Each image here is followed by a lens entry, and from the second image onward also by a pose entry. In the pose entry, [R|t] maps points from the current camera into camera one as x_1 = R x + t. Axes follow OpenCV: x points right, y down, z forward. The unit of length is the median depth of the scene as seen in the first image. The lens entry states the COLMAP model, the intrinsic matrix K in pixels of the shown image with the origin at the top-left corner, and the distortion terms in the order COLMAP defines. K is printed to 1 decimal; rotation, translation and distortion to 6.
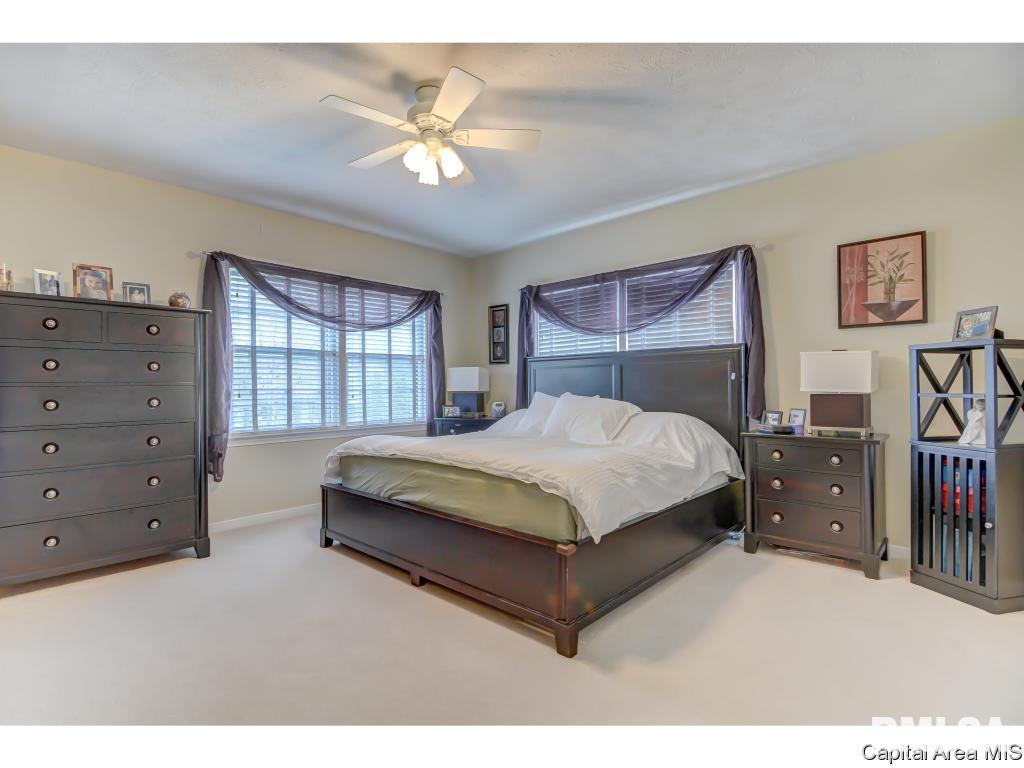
lens RADIAL K [[494.5, 0, 507.4], [0, 494.5, 389.3], [0, 0, 1]] dist [-0.004236, -0.003546]
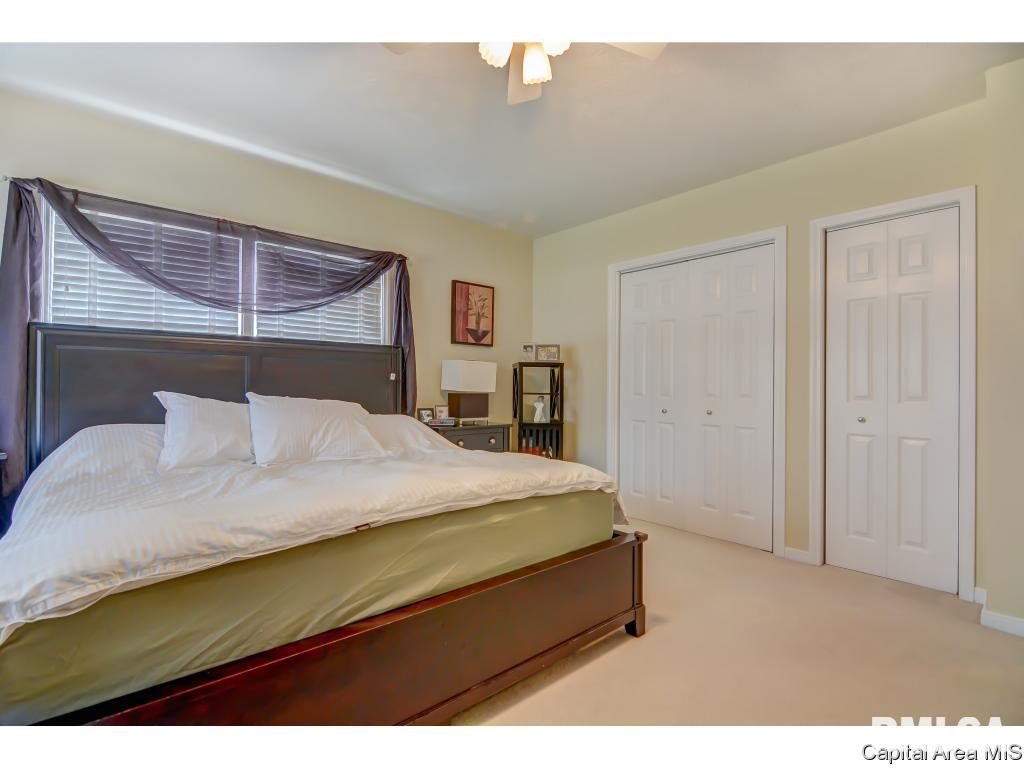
lens RADIAL K [[494.5, 0, 508.2], [0, 494.5, 383.1], [0, 0, 1]] dist [-0.004236, -0.003546]
pose [[0.090848, 0.015871, 0.995738, -0.627807], [-0.006392, 0.999862, -0.015353, 0.001841], [-0.995844, -0.004970, 0.090937, 0.742815]]
